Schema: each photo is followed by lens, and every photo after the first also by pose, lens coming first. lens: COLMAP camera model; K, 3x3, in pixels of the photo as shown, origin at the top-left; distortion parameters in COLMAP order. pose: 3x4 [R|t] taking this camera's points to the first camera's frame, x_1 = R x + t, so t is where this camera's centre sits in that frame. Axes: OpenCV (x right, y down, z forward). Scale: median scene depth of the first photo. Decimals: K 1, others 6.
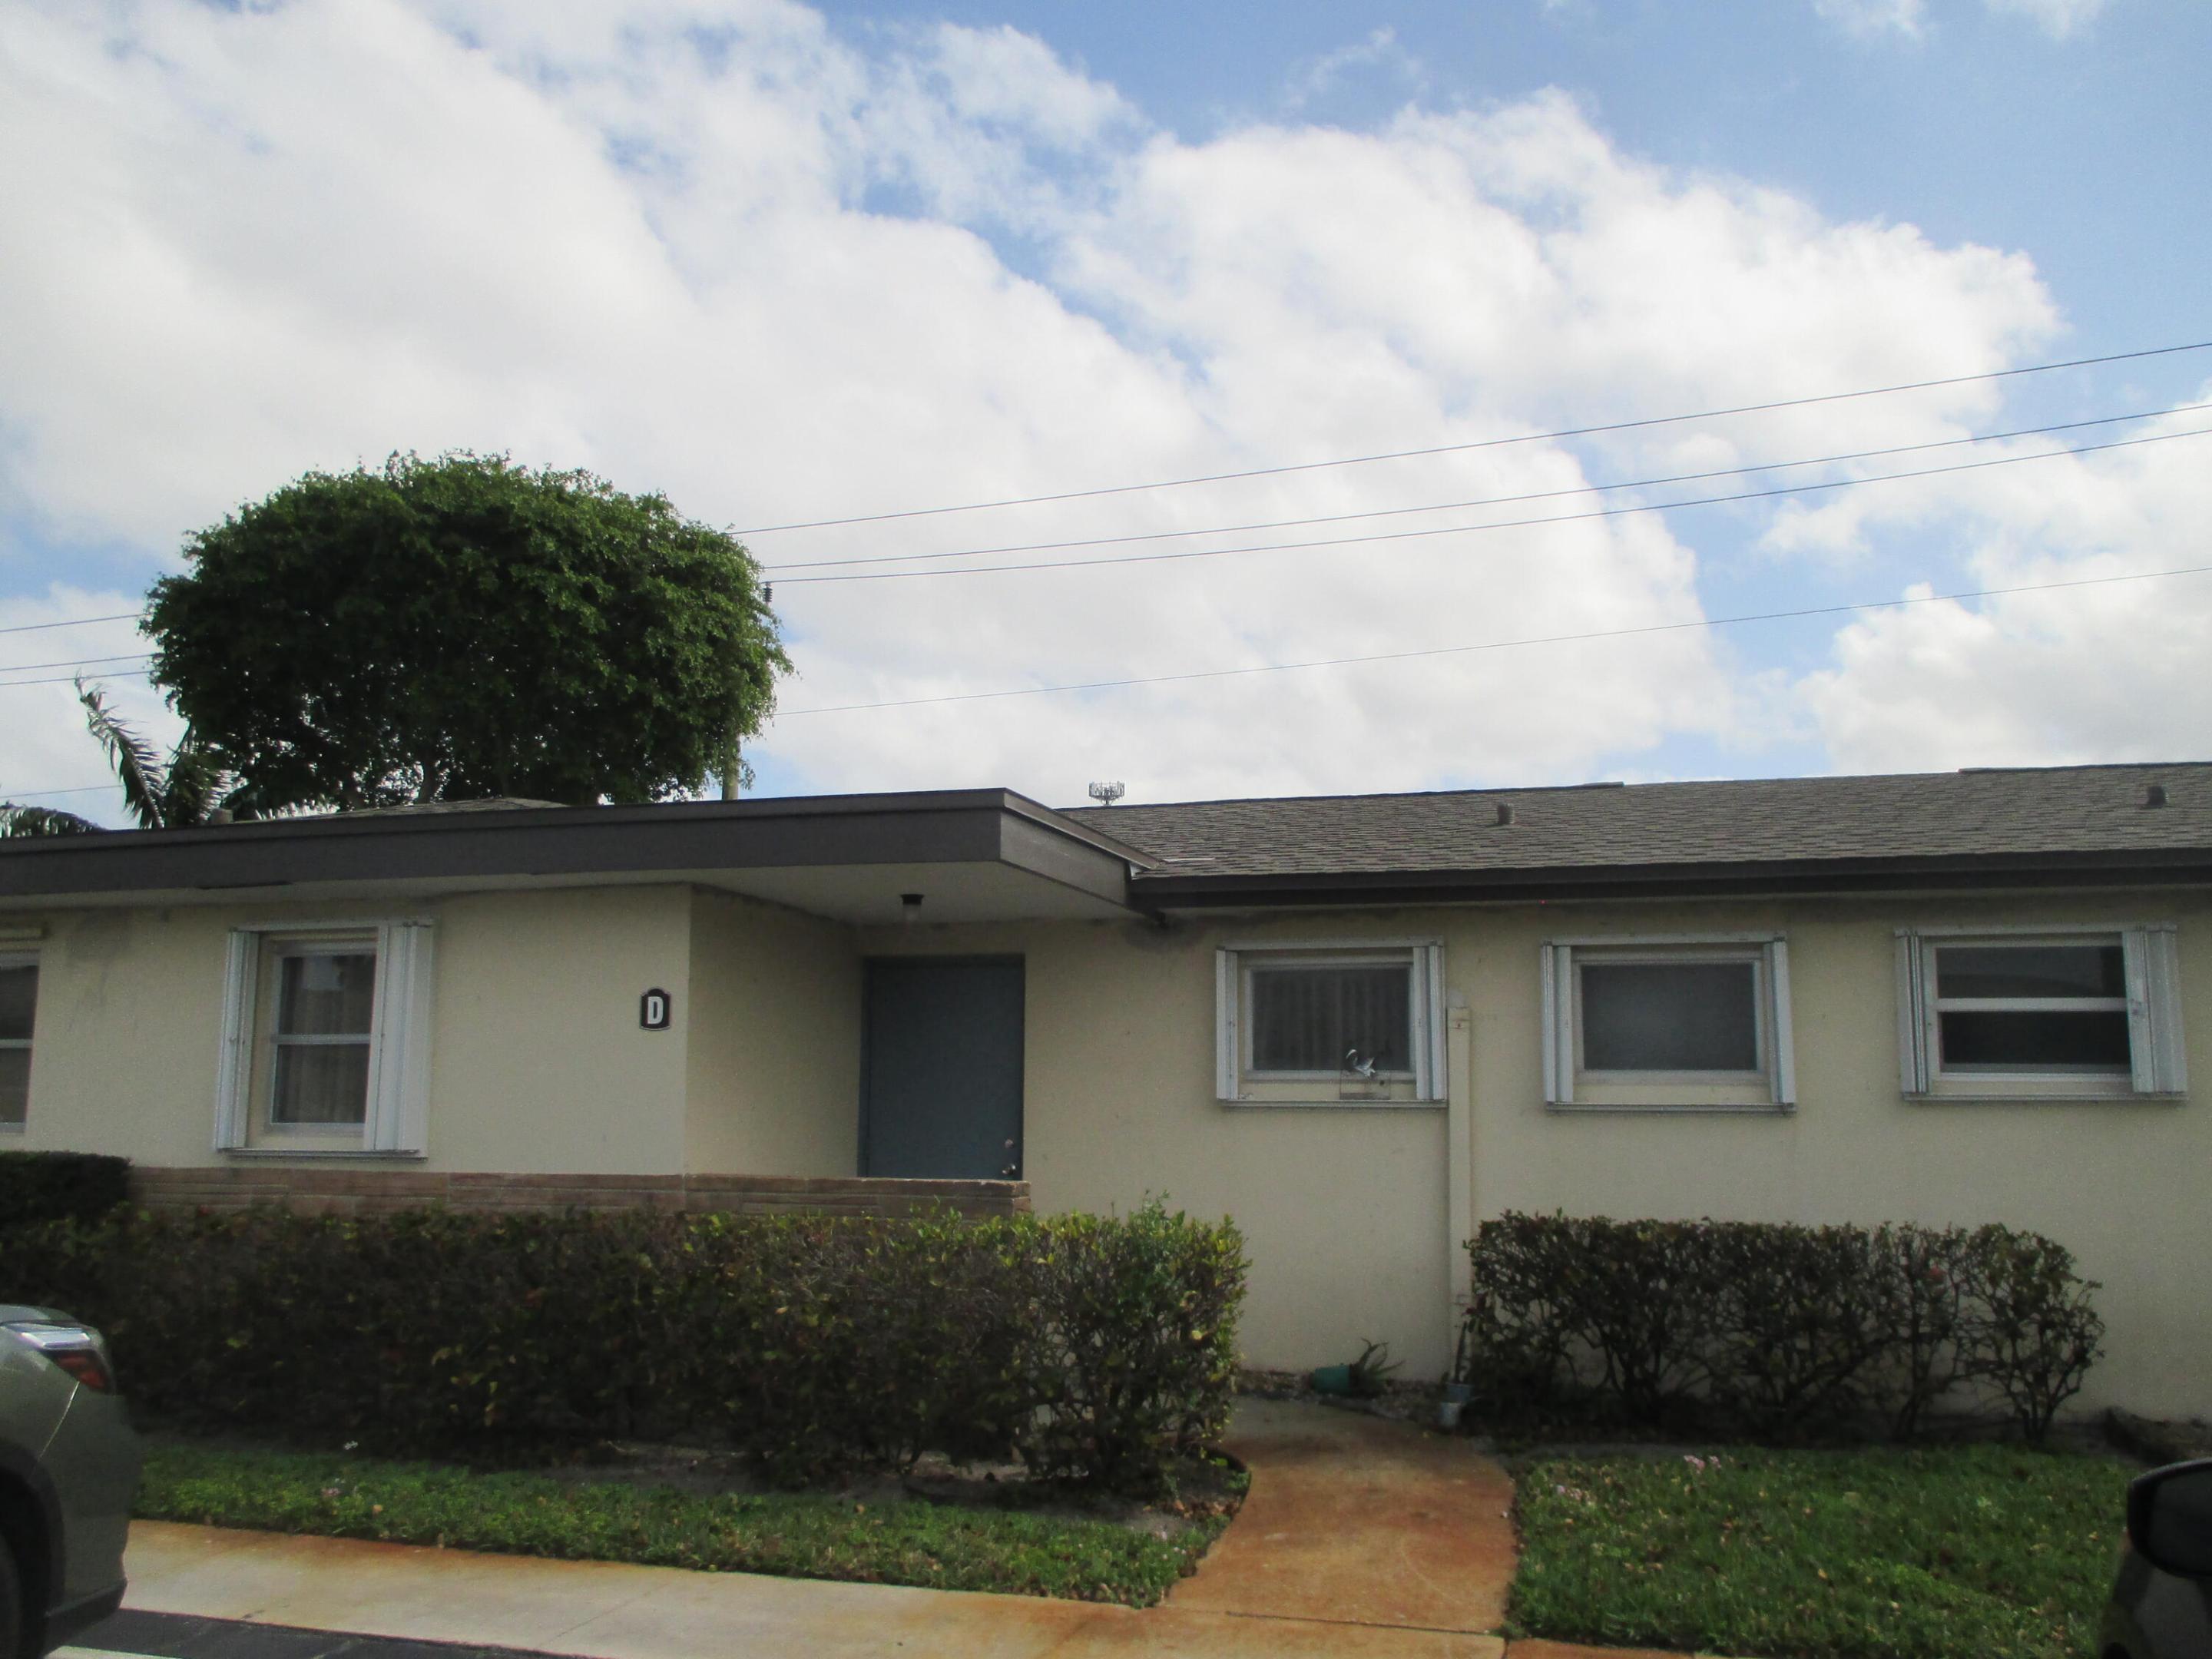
lens RADIAL K [[1858.0, 0, 1102.1], [0, 1858.0, 845.7], [0, 0, 1]] dist [-0.002541, -0.001106]
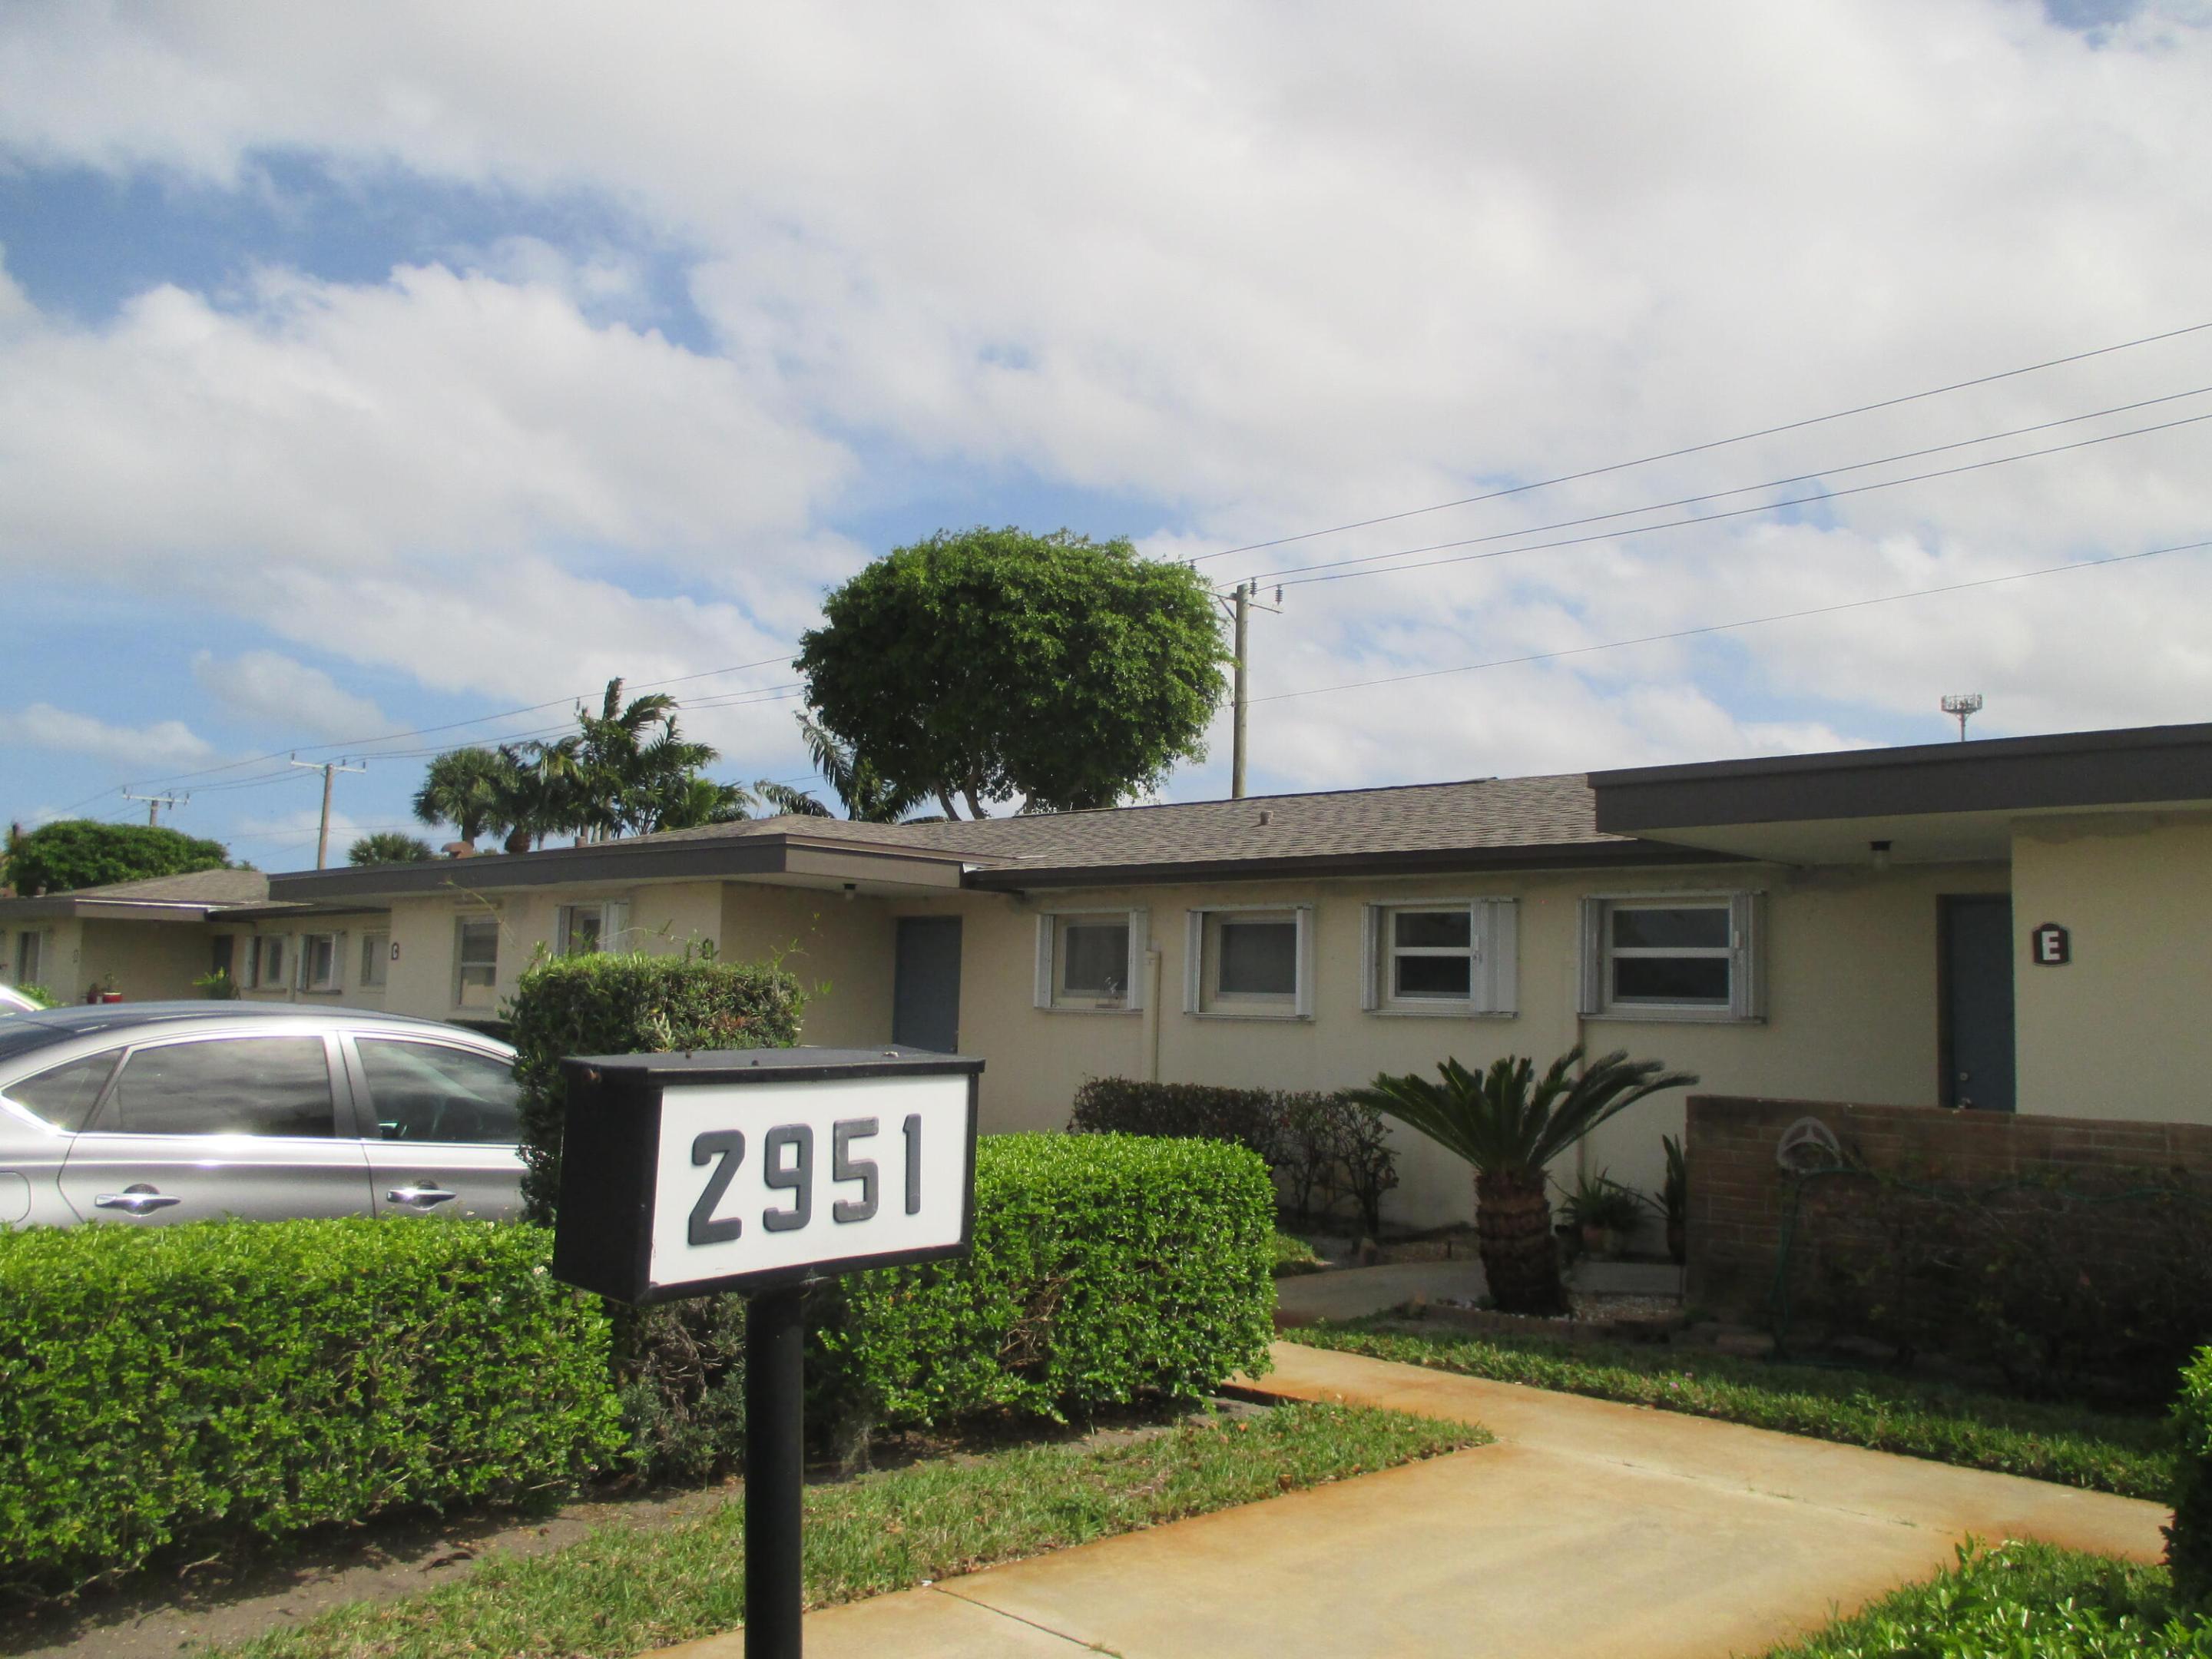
lens RADIAL K [[1858.0, 0, 1110.1], [0, 1858.0, 819.9], [0, 0, 1]] dist [-0.002541, -0.001106]
pose [[0.897094, -0.025693, -0.441092, 0.346272], [0.036754, 0.999187, 0.016549, -0.020542], [0.440308, -0.031058, 0.897309, -0.170080]]
